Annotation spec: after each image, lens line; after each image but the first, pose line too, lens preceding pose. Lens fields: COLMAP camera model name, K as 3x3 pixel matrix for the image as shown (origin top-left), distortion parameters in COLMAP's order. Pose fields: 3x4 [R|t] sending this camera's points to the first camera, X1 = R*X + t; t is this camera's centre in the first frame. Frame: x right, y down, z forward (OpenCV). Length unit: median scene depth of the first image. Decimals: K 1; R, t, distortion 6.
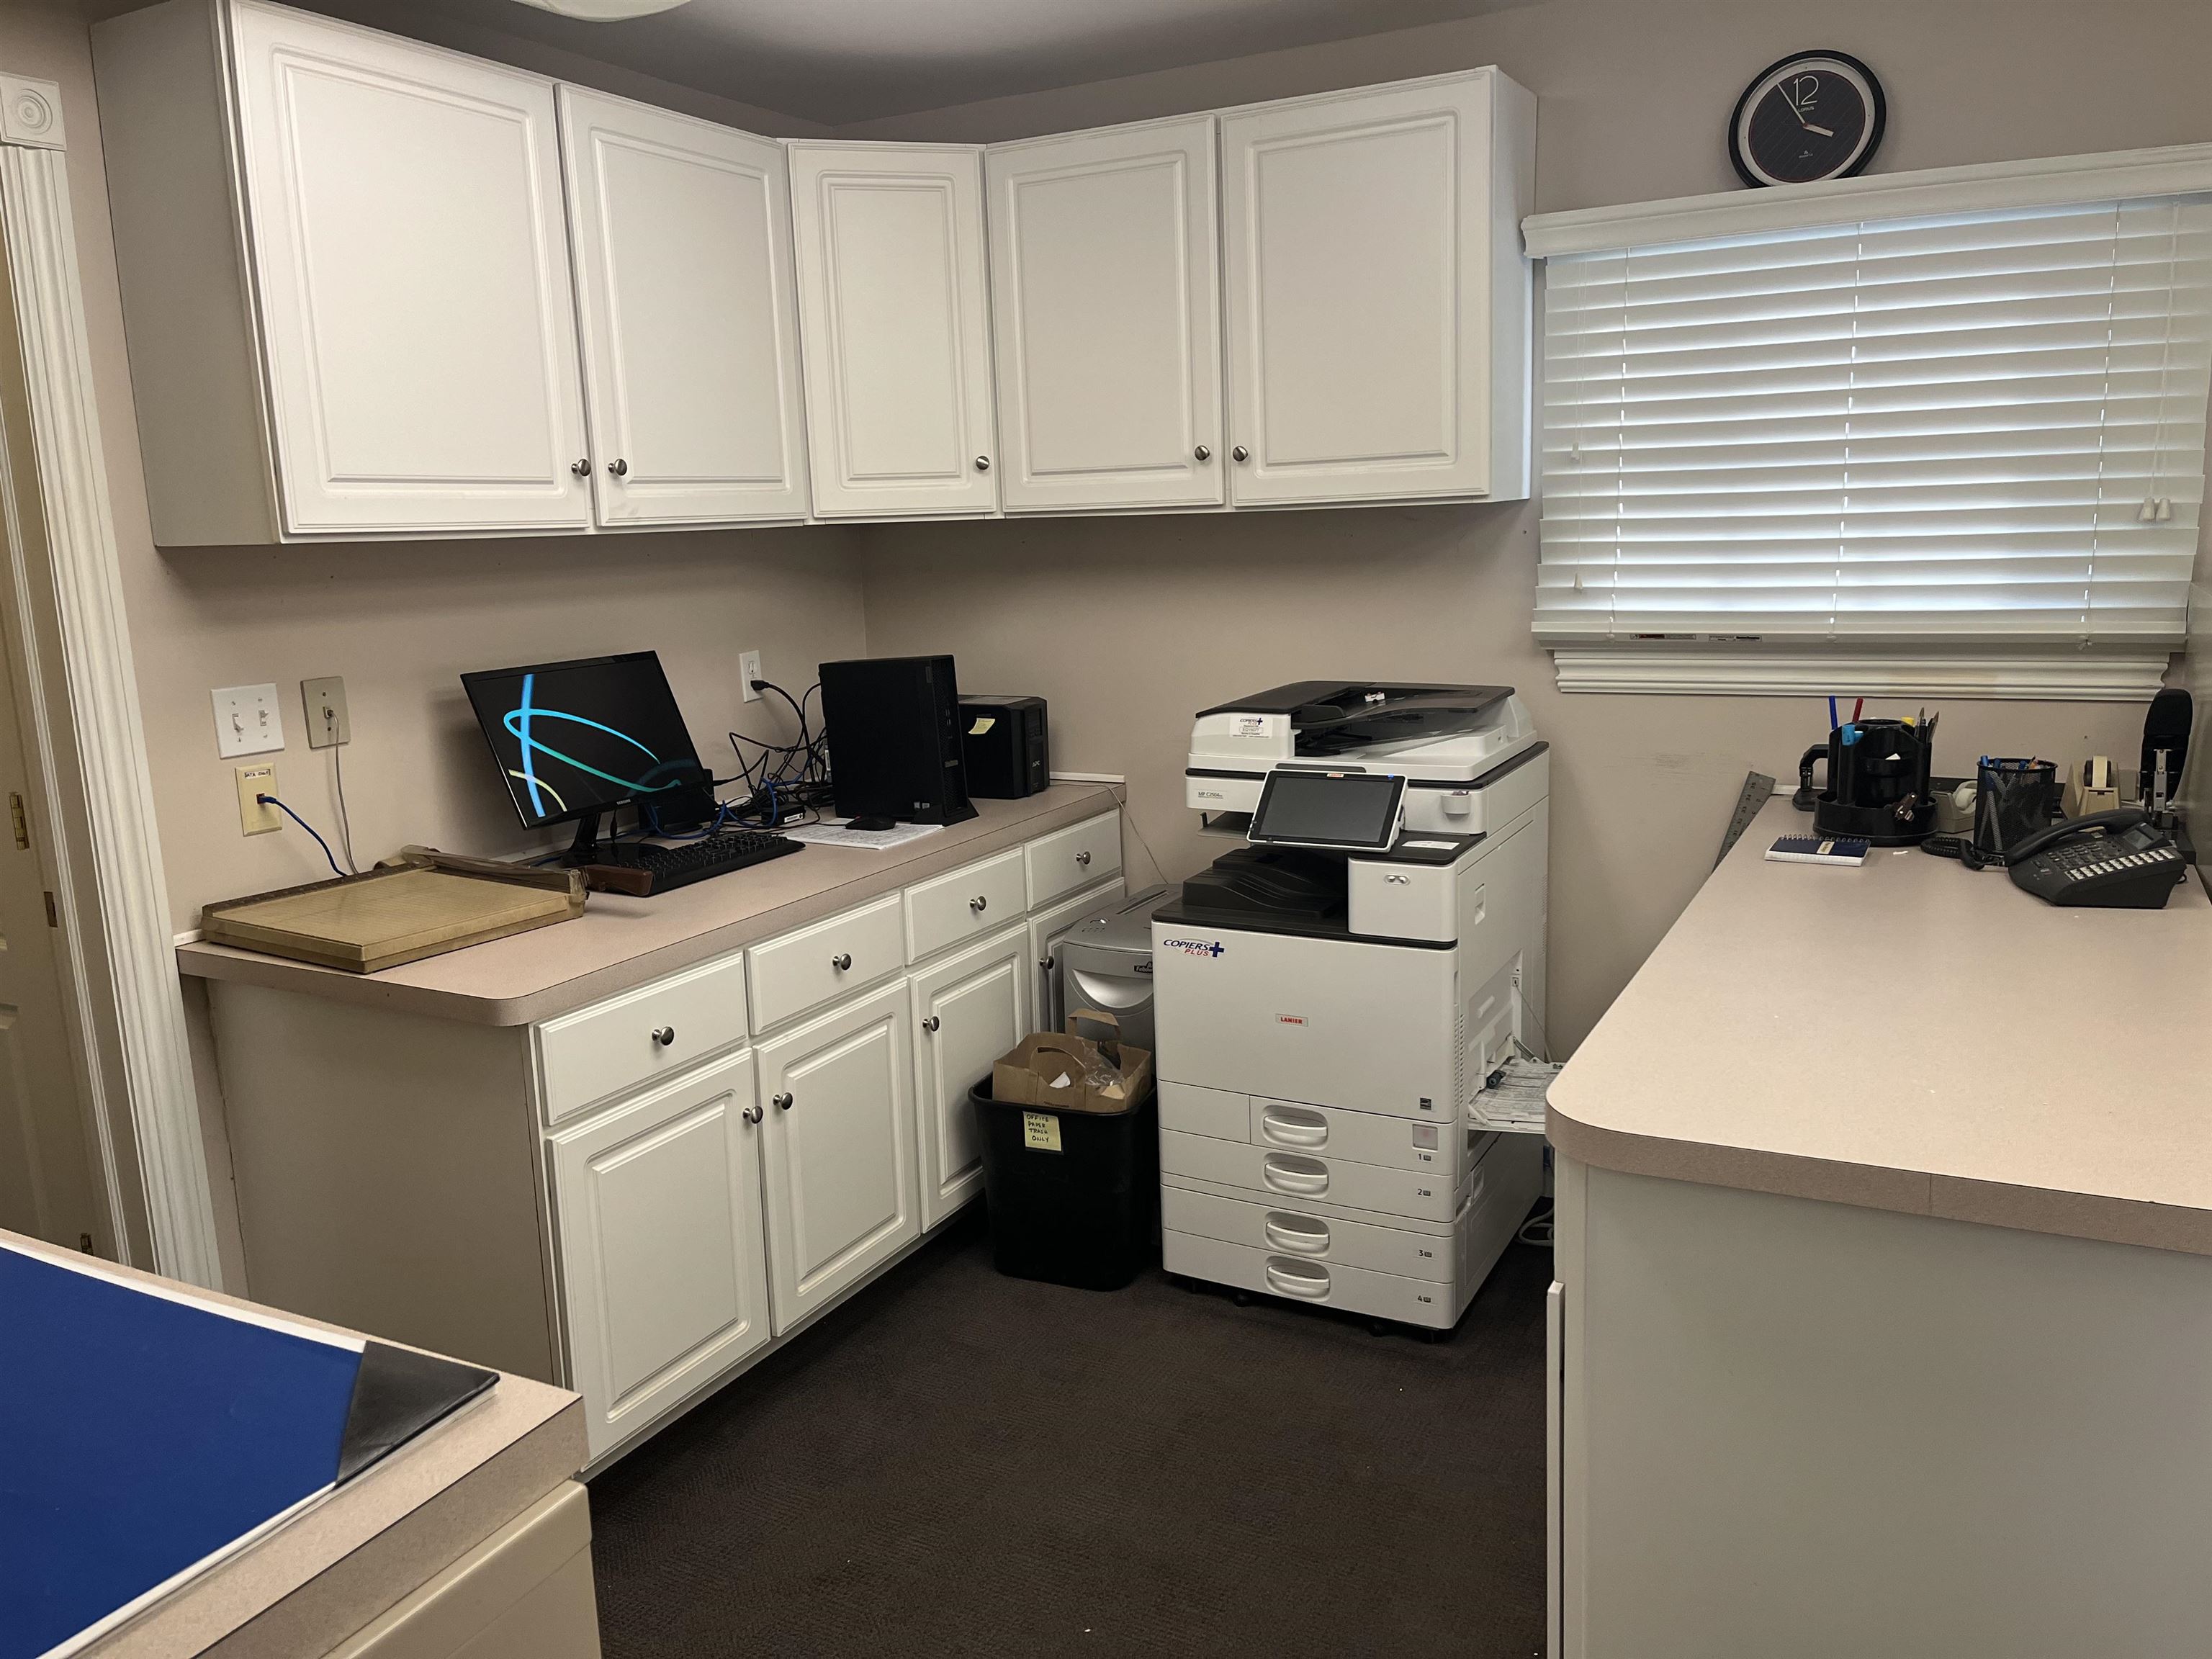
lens RADIAL K [[1661.8, 0, 1097.5], [0, 1661.8, 825.4], [0, 0, 1]] dist [0.085929, -0.116782]
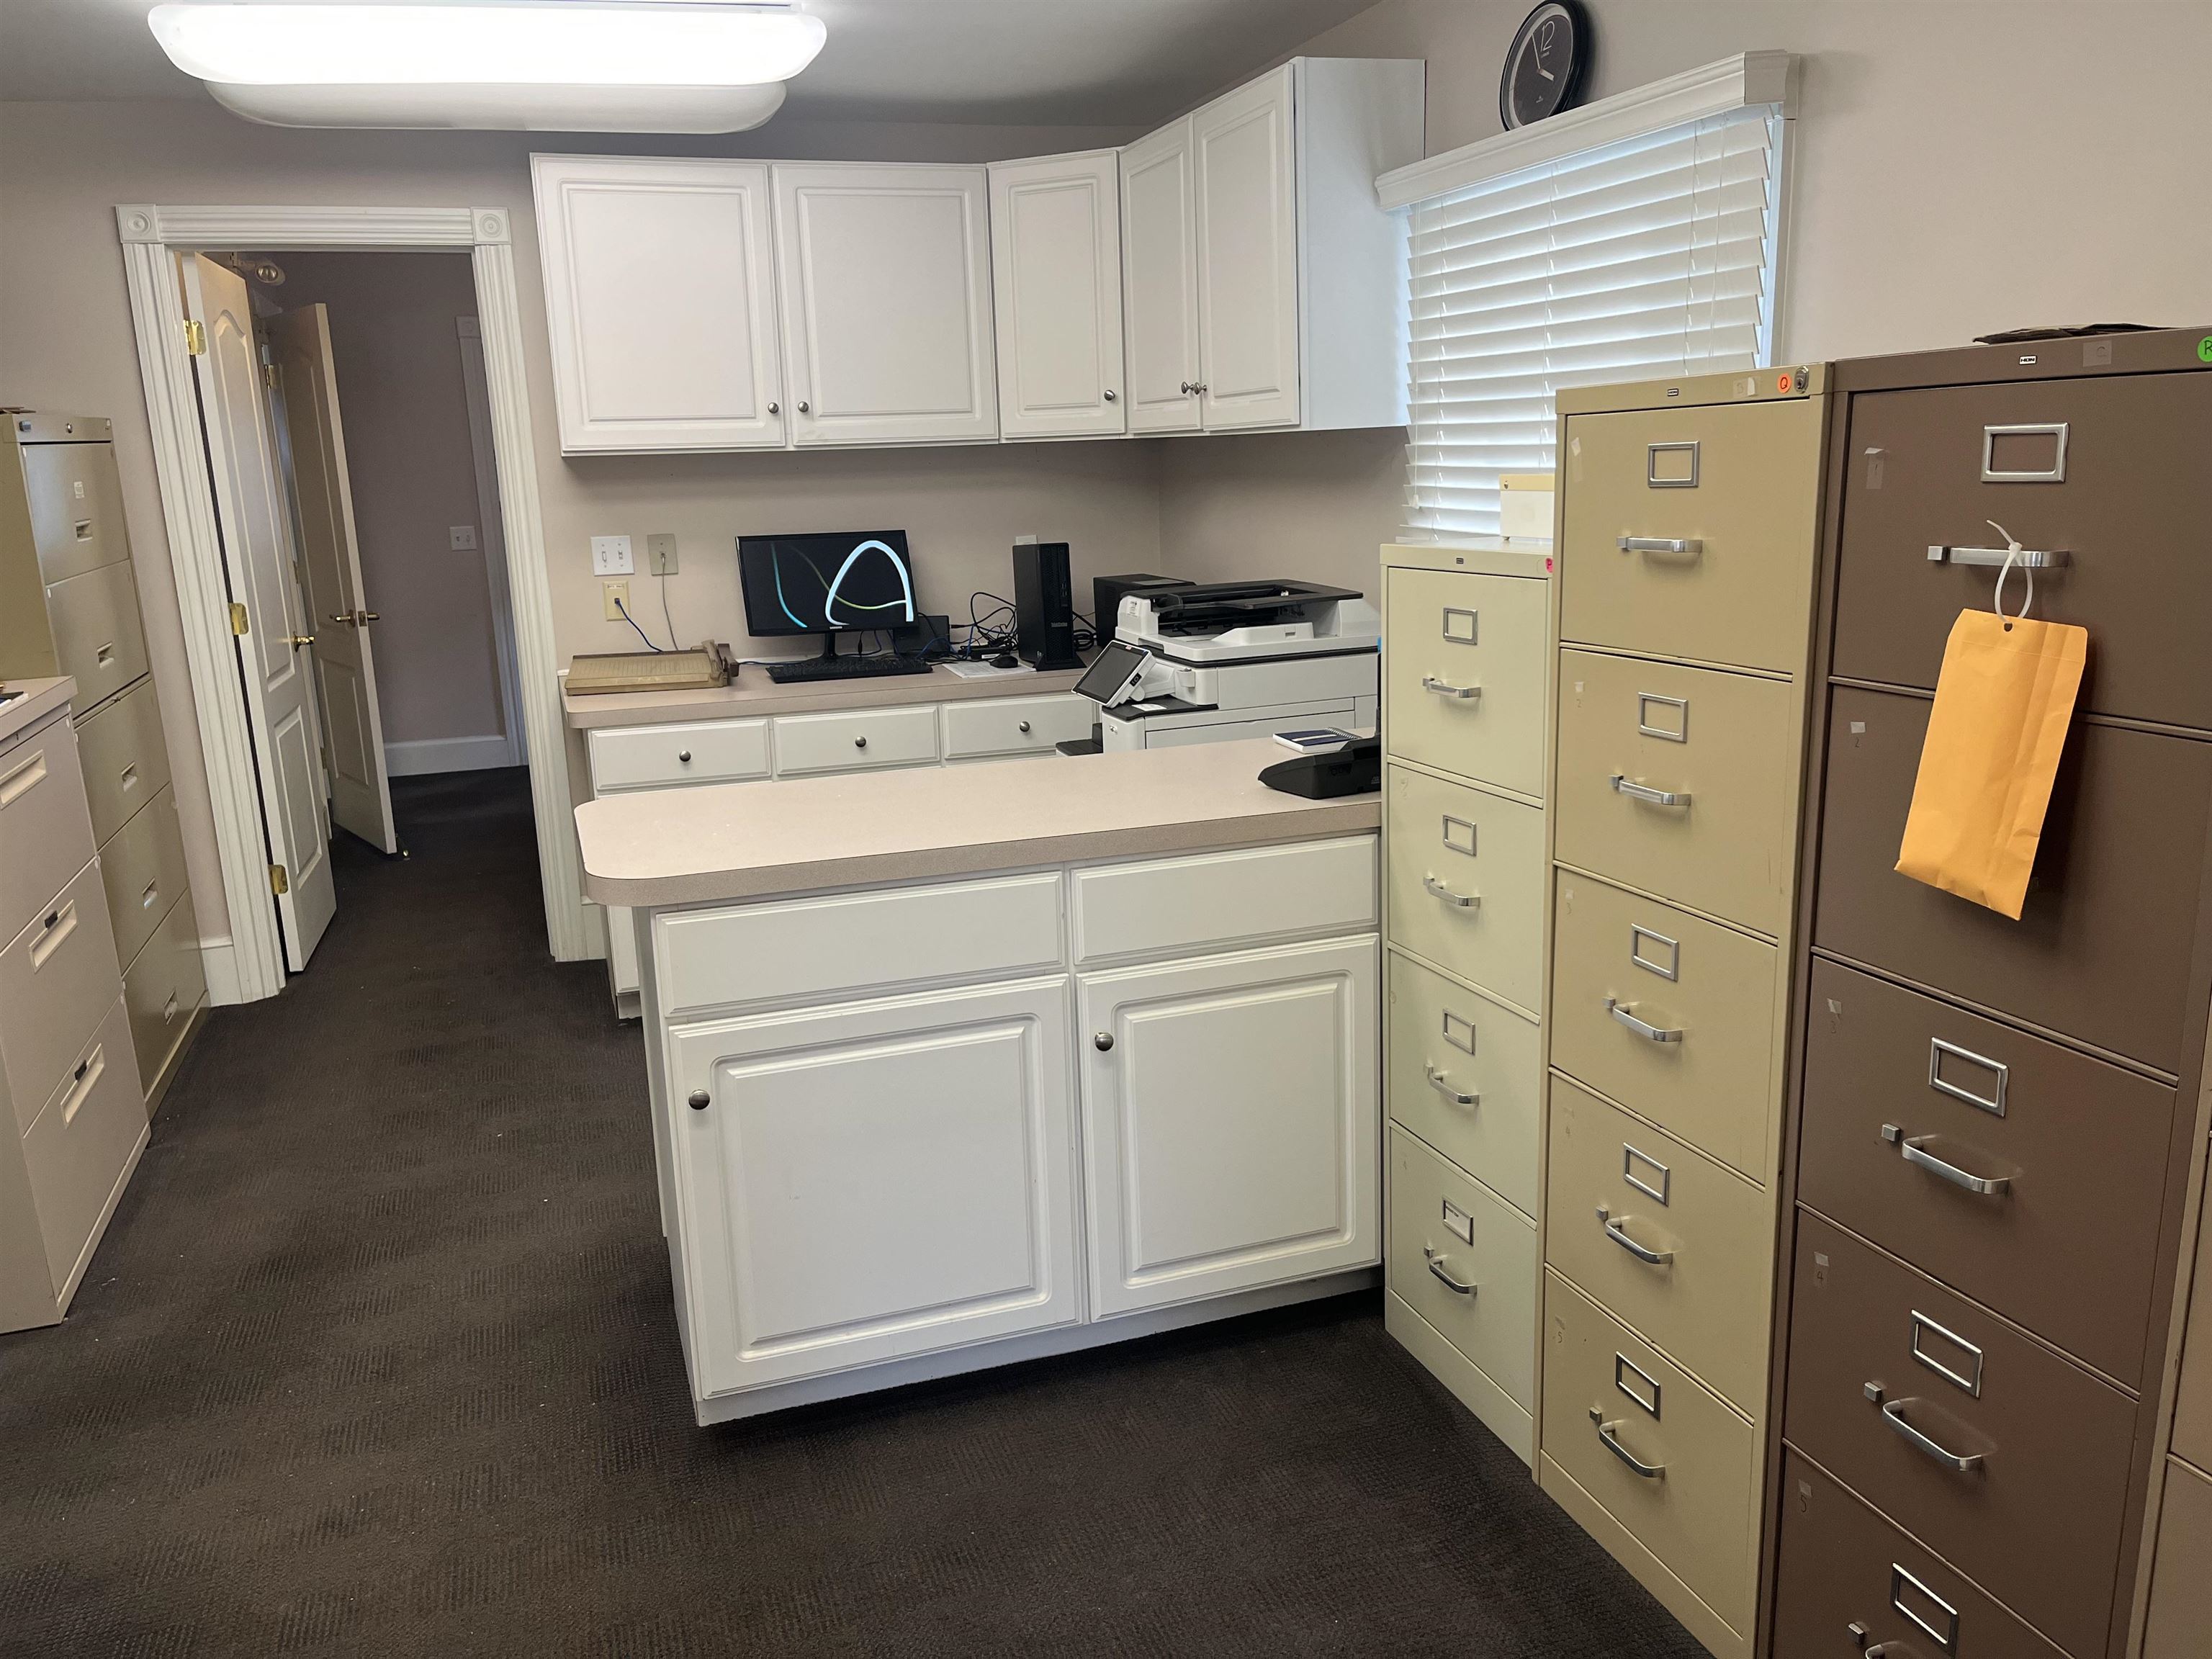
lens RADIAL K [[1670.7, 0, 1099.1], [0, 1670.7, 825.2], [0, 0, 1]] dist [0.037258, -0.042889]
pose [[0.727912, 0.160449, -0.666634, 0.995422], [-0.120288, 0.987040, 0.106221, -0.028914], [0.675037, 0.002869, 0.737778, 0.041815]]
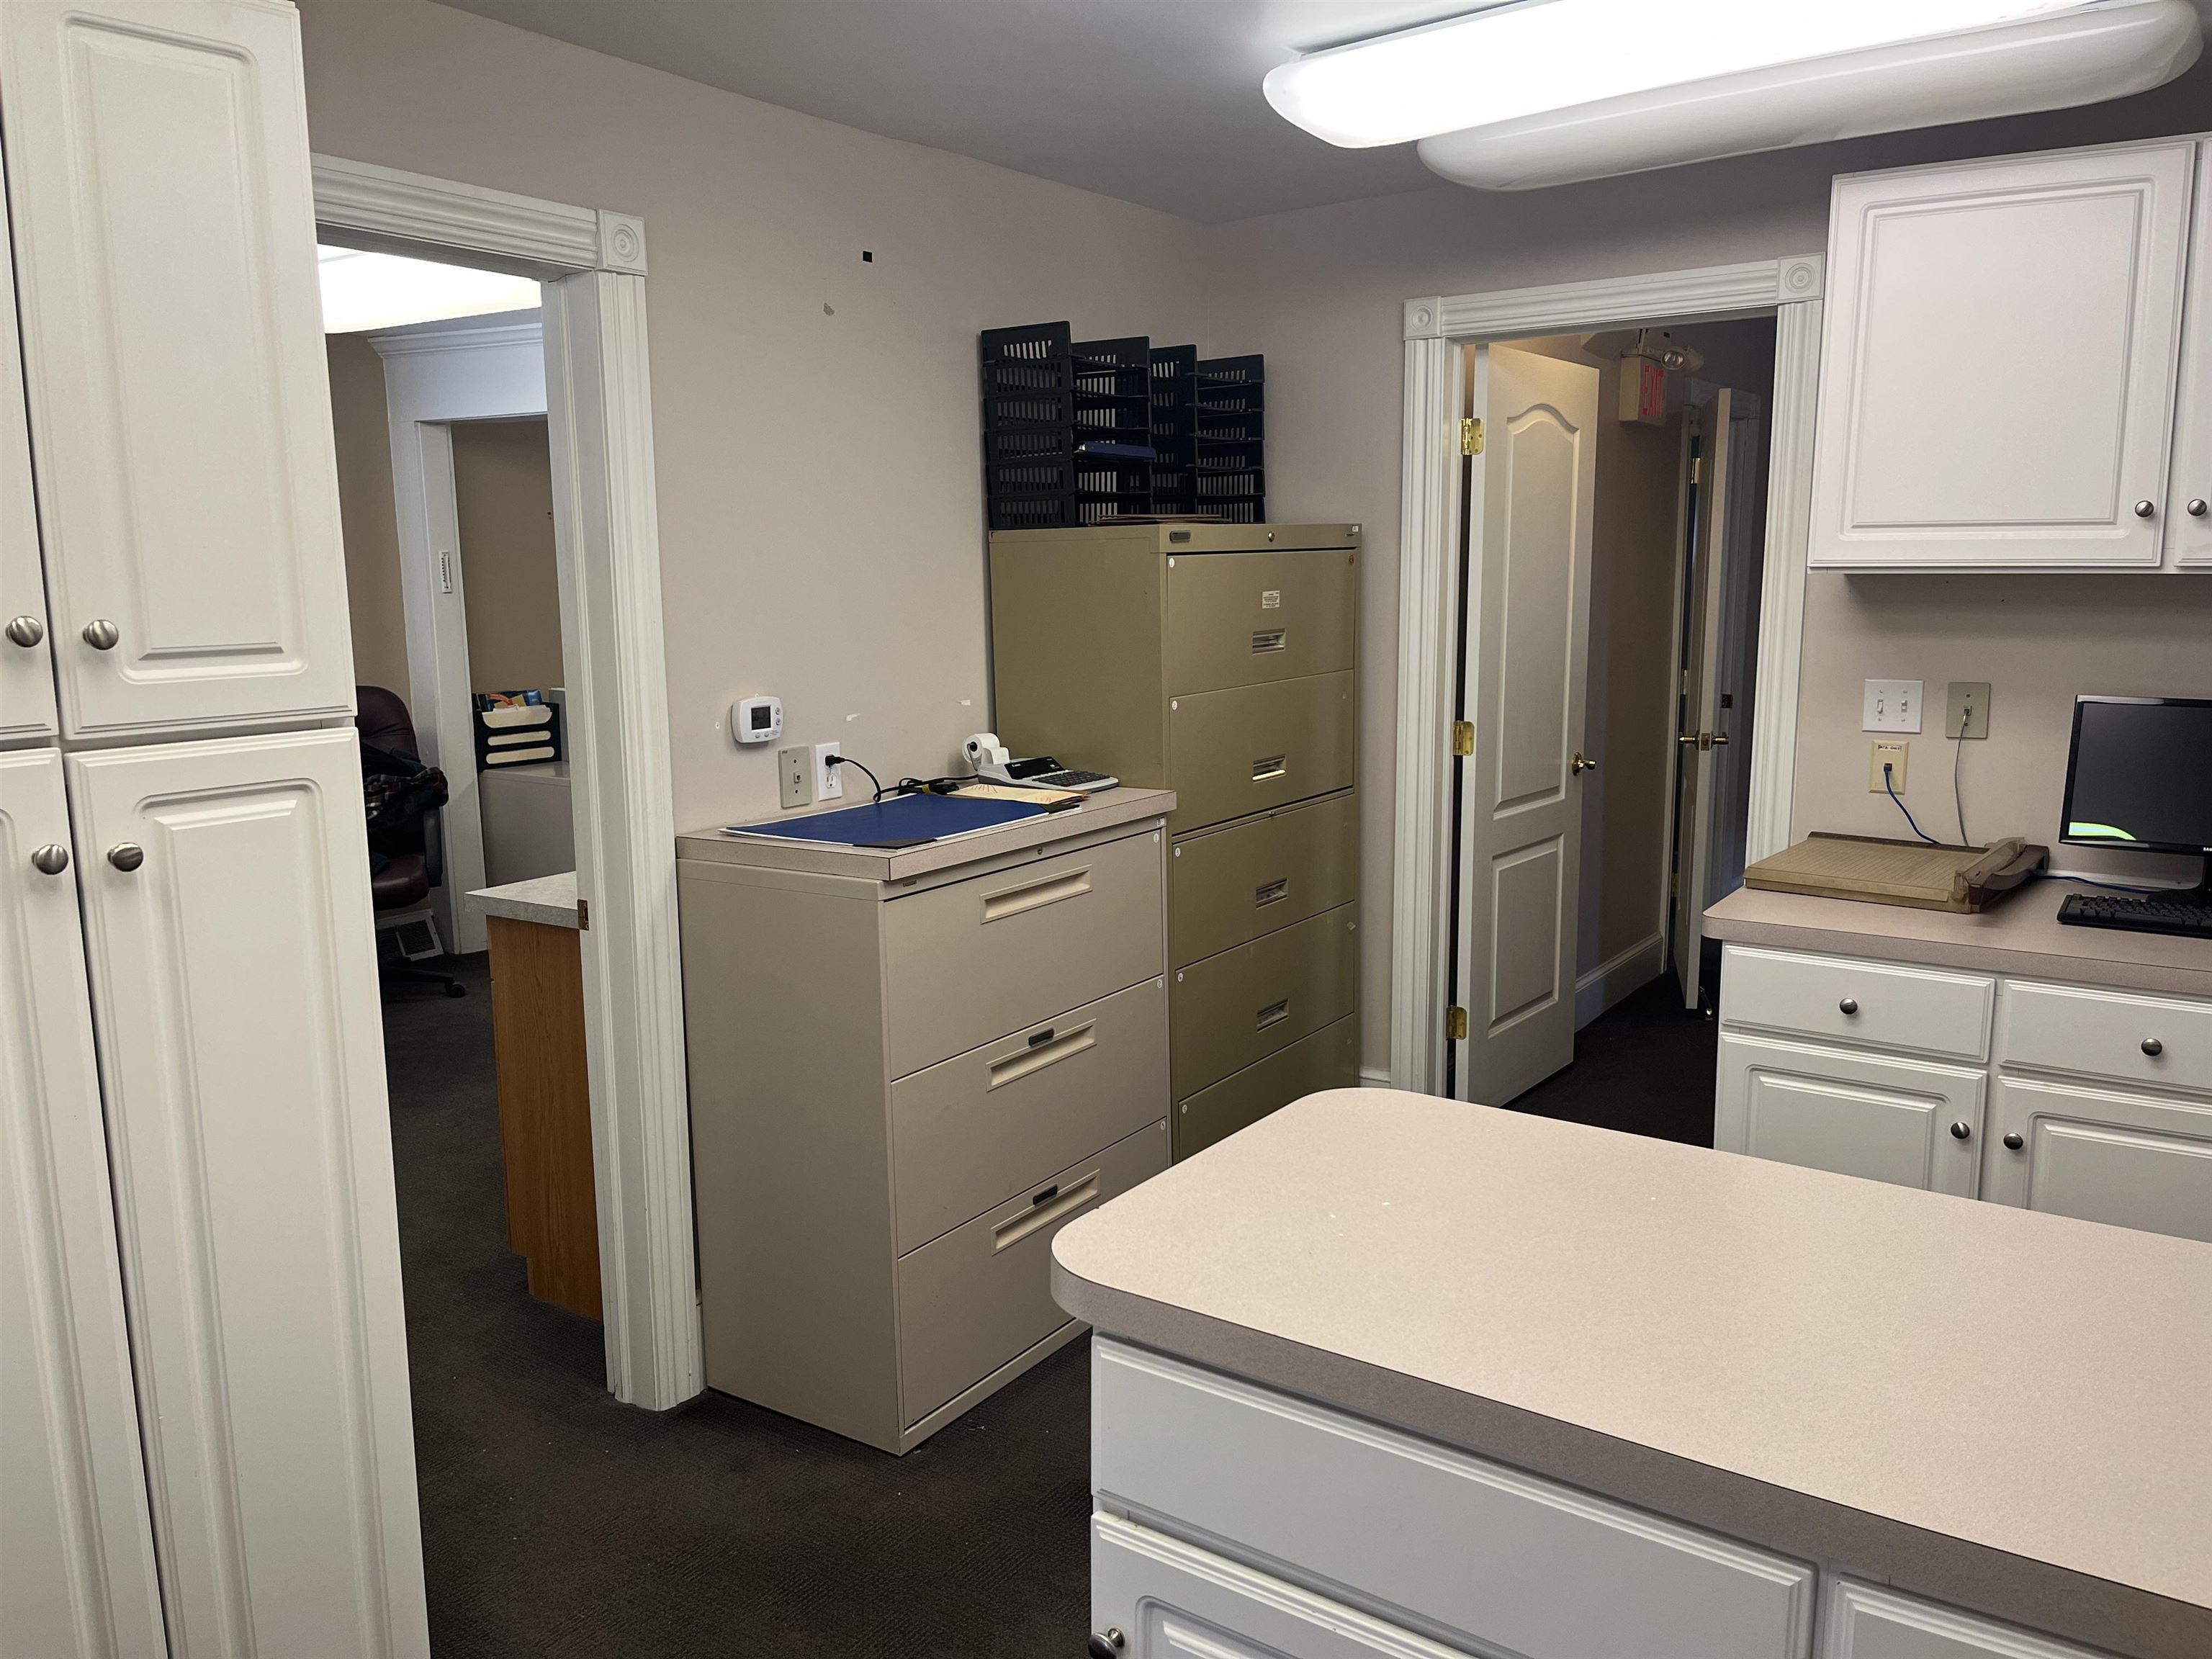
lens RADIAL K [[1661.8, 0, 1097.5], [0, 1661.8, 825.4], [0, 0, 1]] dist [0.085929, -0.116782]
pose [[-0.124439, 0.186026, -0.974633, 0.785908], [-0.175637, 0.962627, 0.206159, -0.122609], [0.976559, 0.196836, -0.087116, 0.484542]]
